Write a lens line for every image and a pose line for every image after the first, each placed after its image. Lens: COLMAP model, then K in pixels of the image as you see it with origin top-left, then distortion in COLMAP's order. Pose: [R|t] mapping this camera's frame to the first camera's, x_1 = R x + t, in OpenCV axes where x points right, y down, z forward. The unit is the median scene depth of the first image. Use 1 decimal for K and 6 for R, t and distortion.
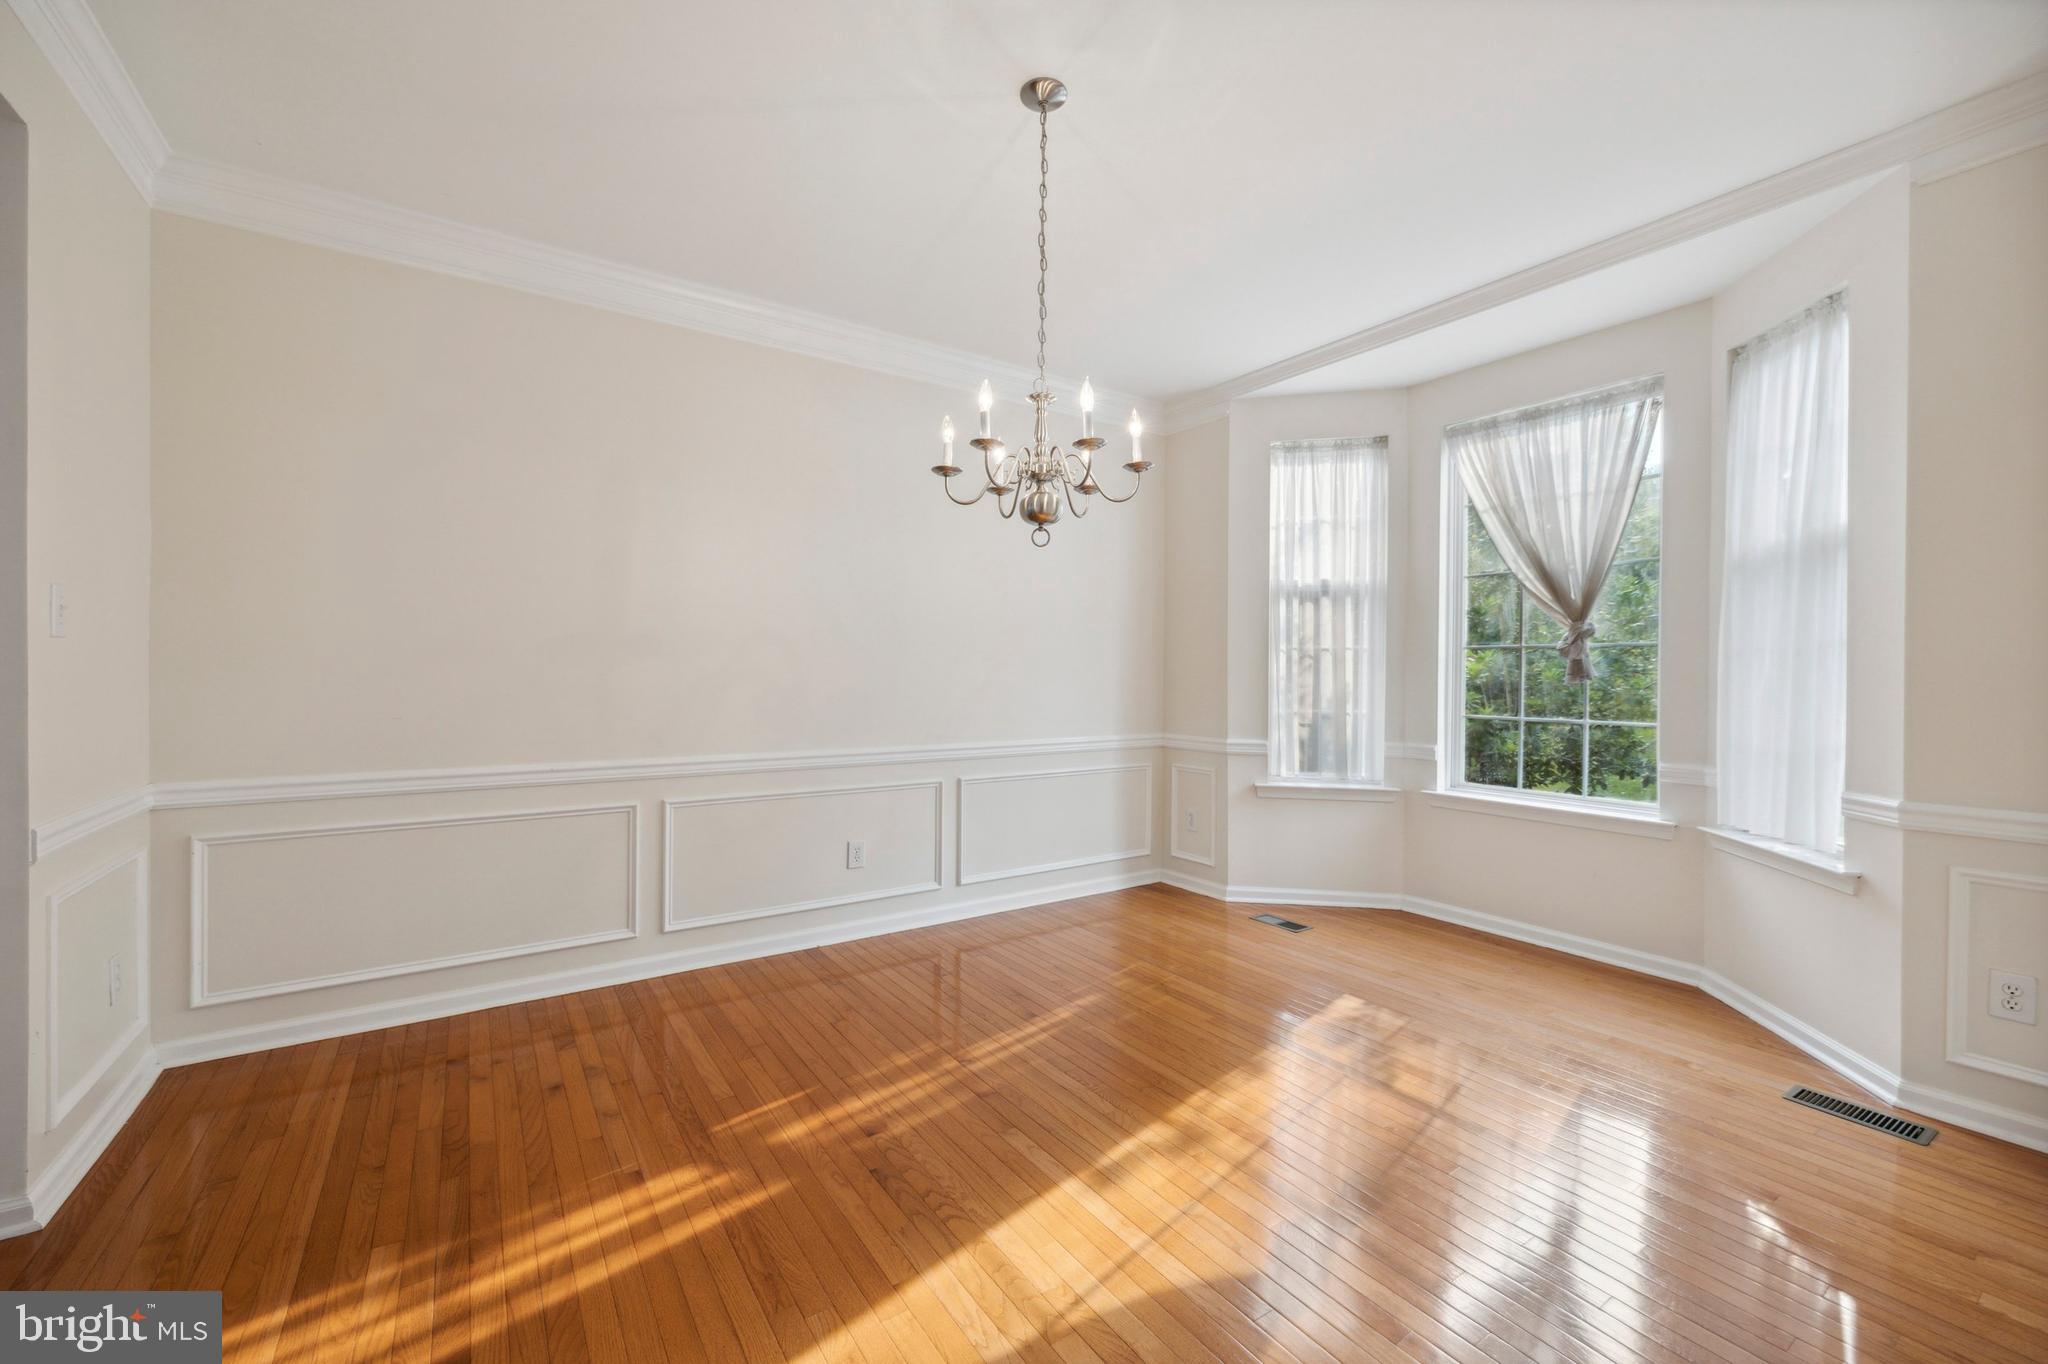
lens RADIAL K [[823.3, 0, 1023.7], [0, 823.3, 681.6], [0, 0, 1]] dist [0.002745, 0.000969]
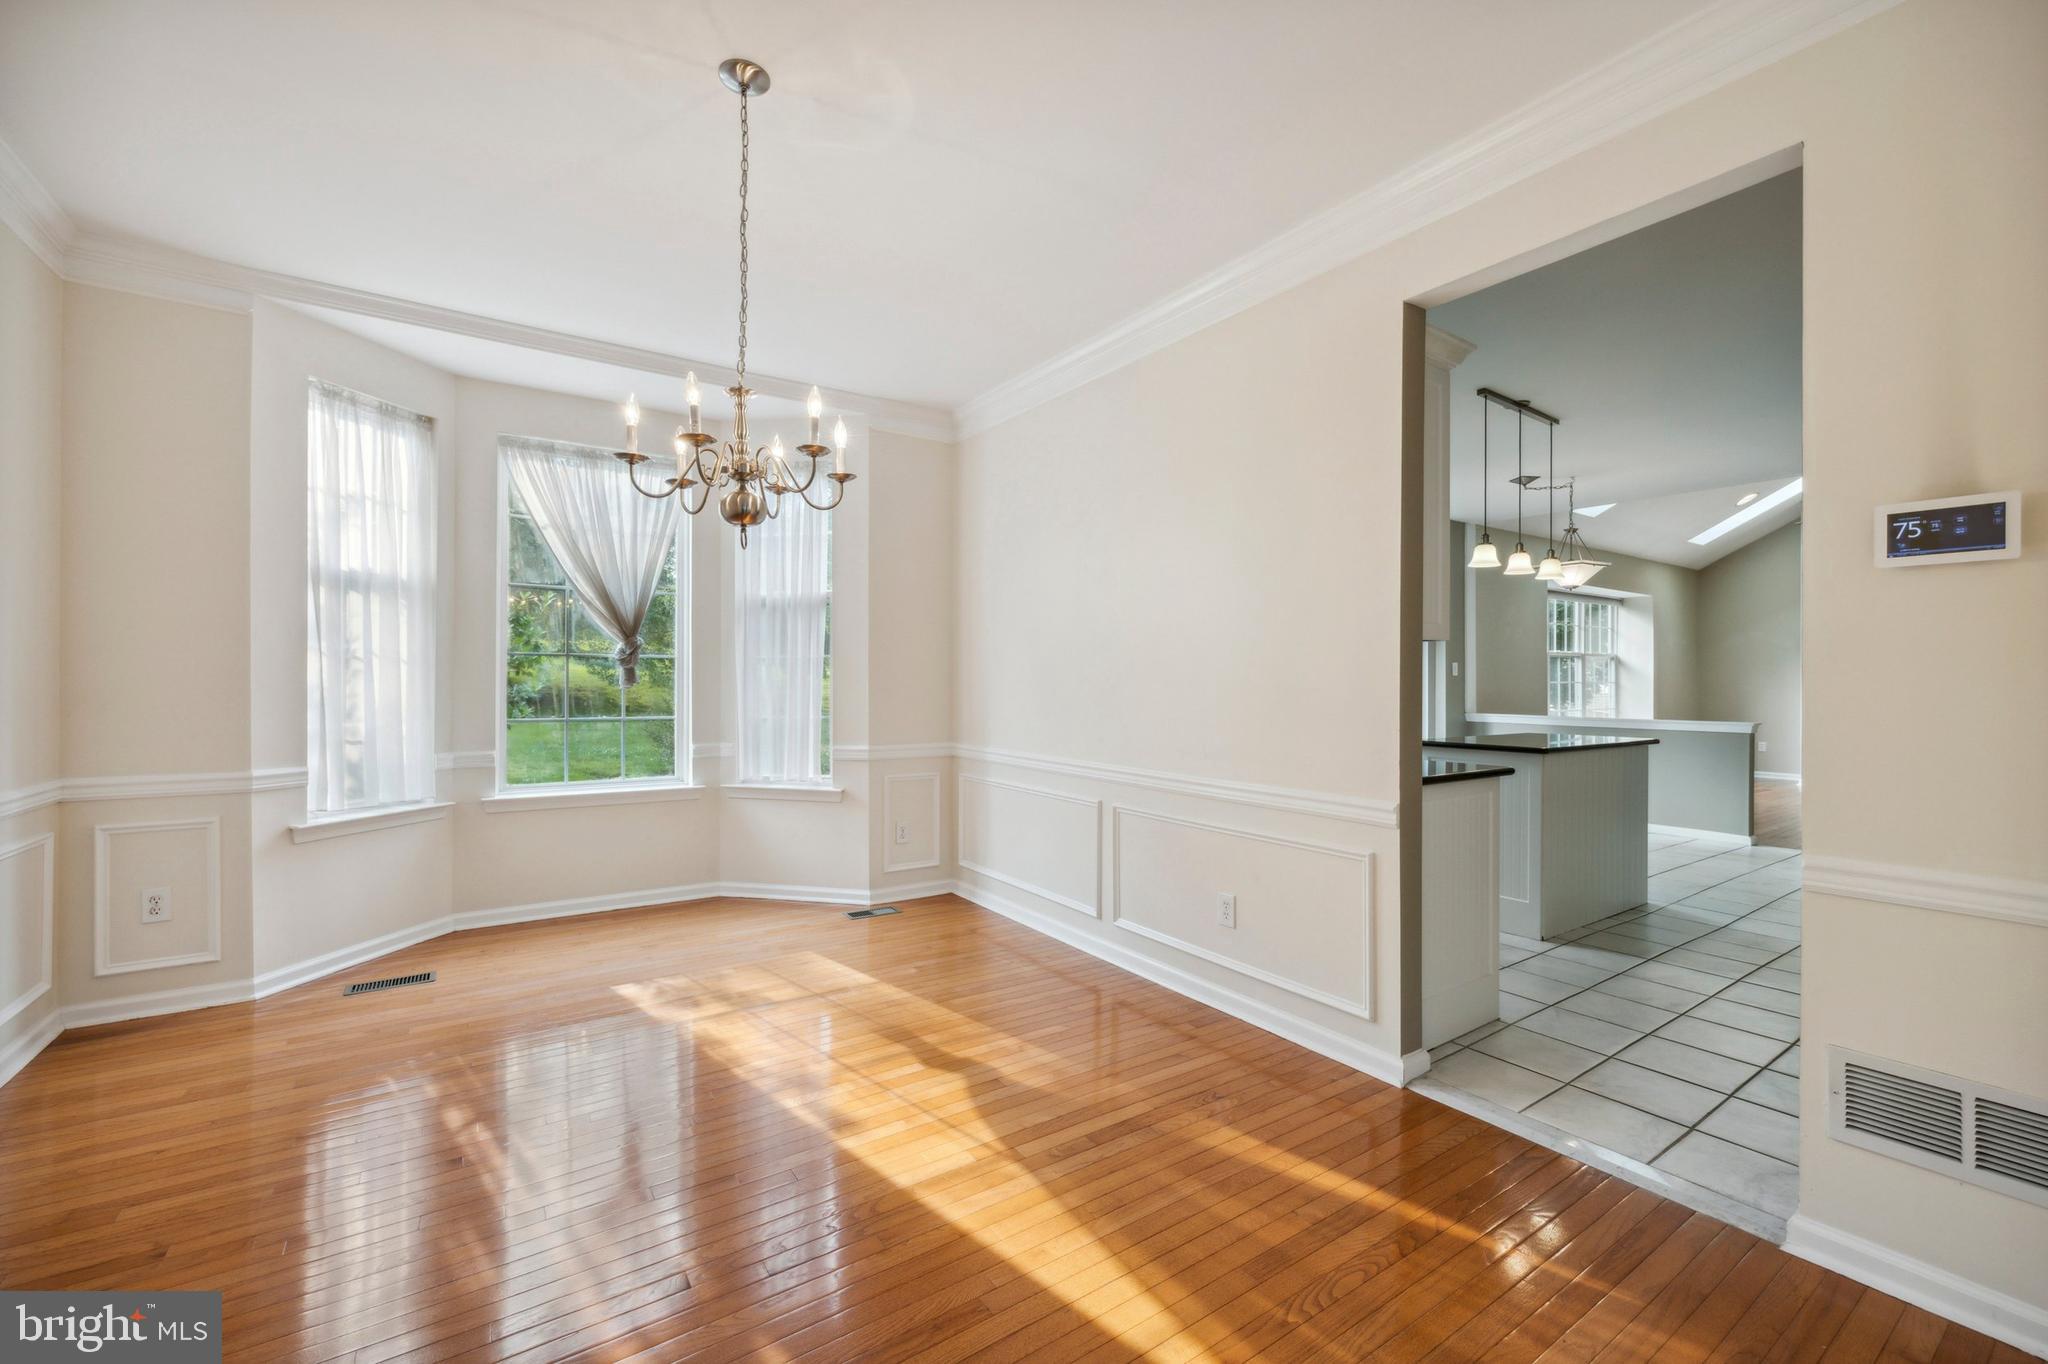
lens RADIAL K [[823.3, 0, 1026.1], [0, 823.3, 687.5], [0, 0, 1]] dist [0.002745, 0.000969]
pose [[0.013569, -0.009752, 0.999860, -0.487290], [0.005364, 0.999939, 0.009680, -0.005745], [-0.999894, 0.005232, 0.013620, 0.346444]]
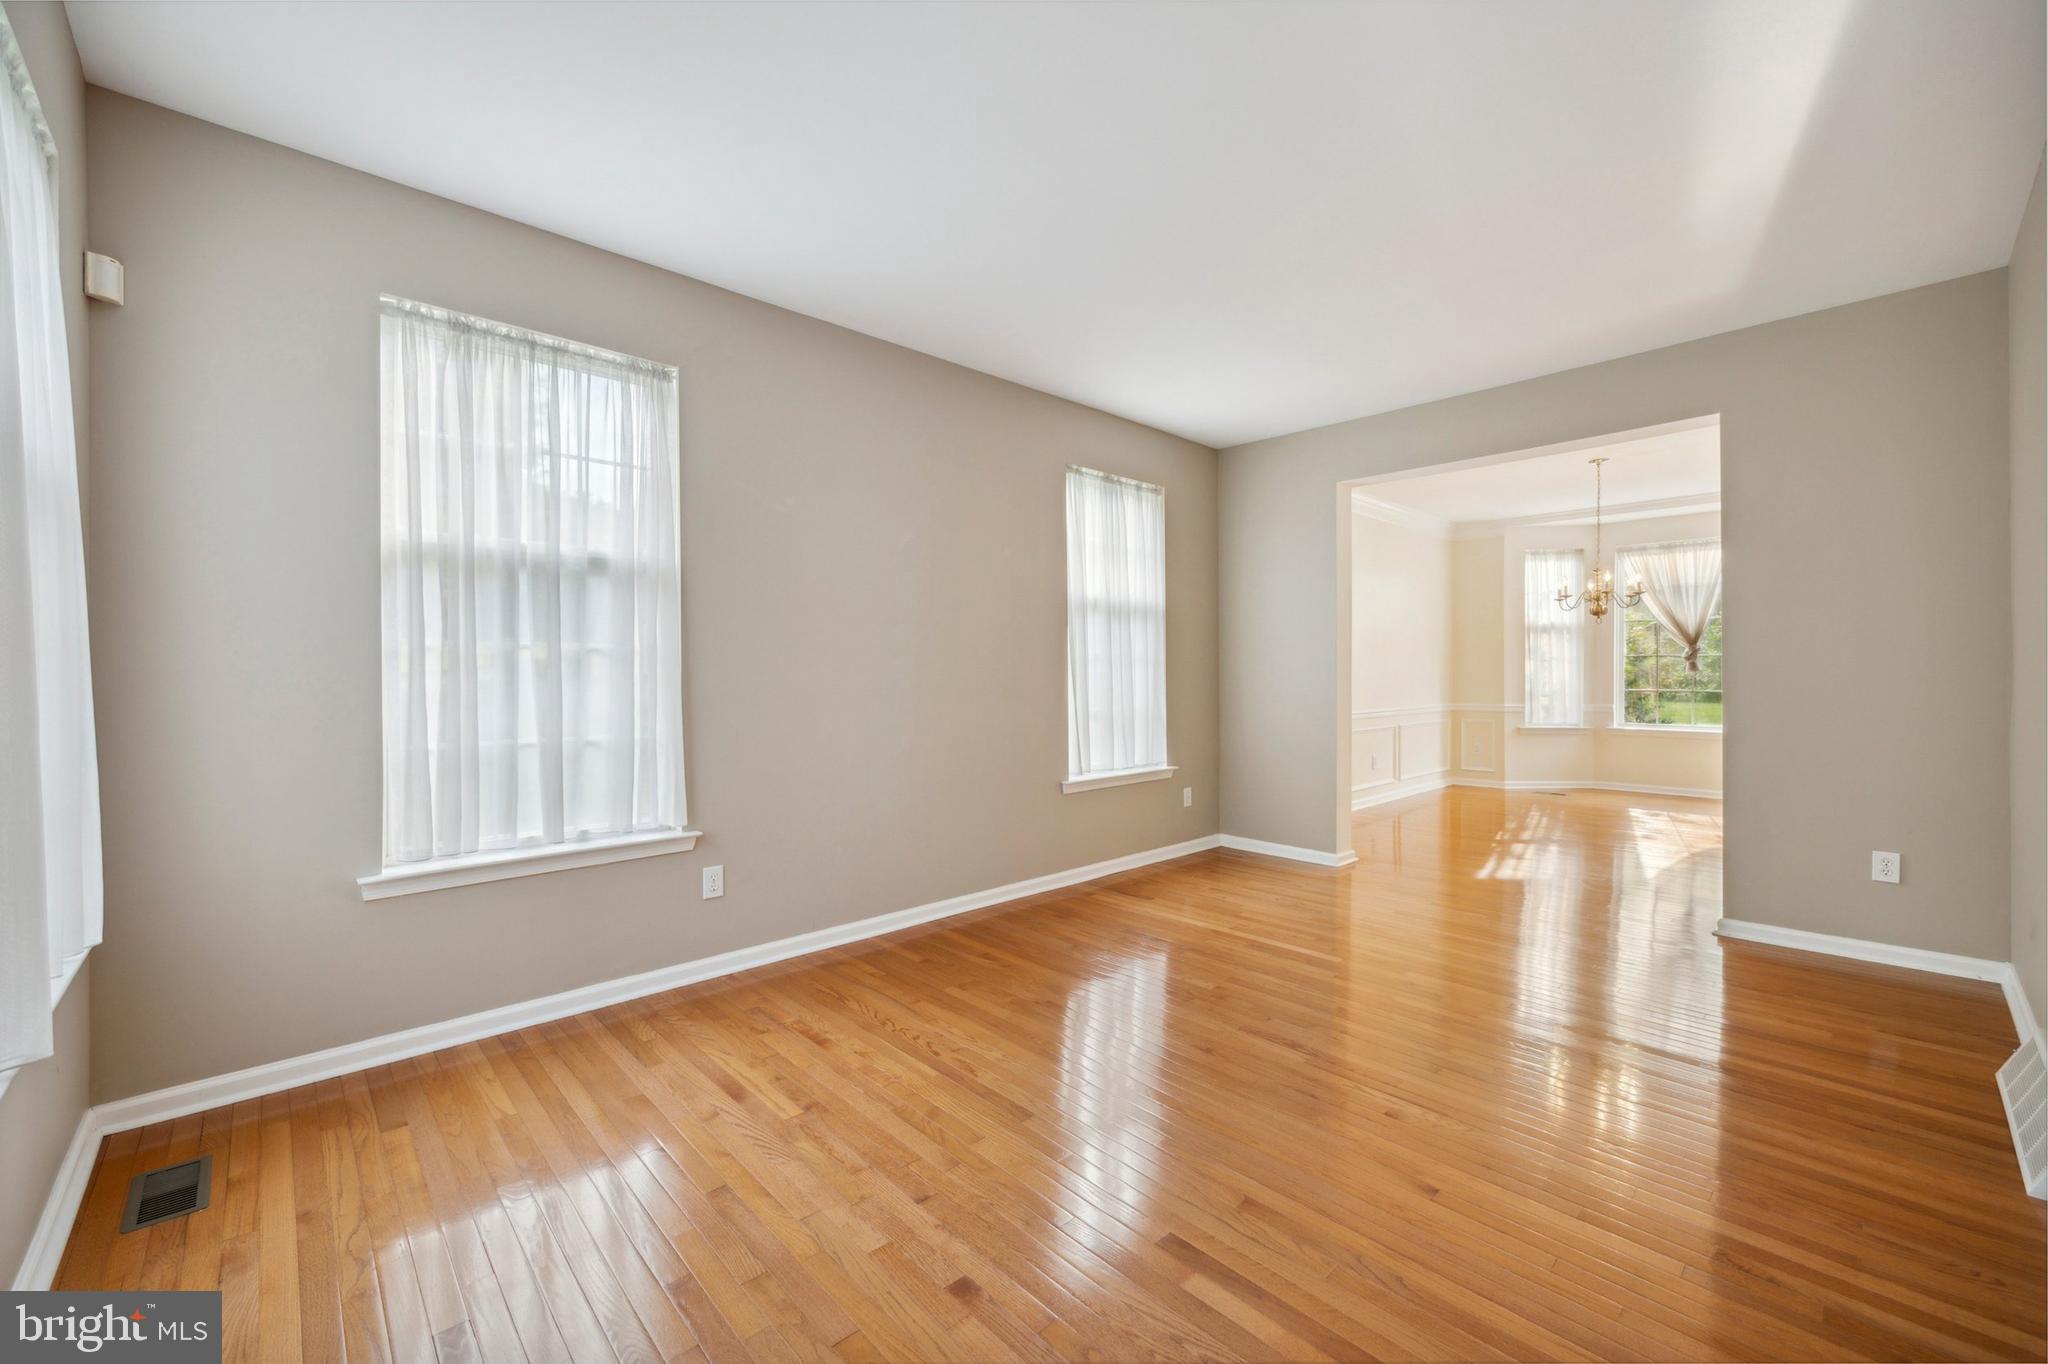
lens RADIAL K [[823.3, 0, 1007.1], [0, 823.3, 679.2], [0, 0, 1]] dist [0.002745, 0.000969]
pose [[0.992559, -0.012493, 0.121118, -1.218720], [0.012836, 0.999916, -0.002053, 0.000115], [-0.121082, 0.003592, 0.992636, -0.823372]]
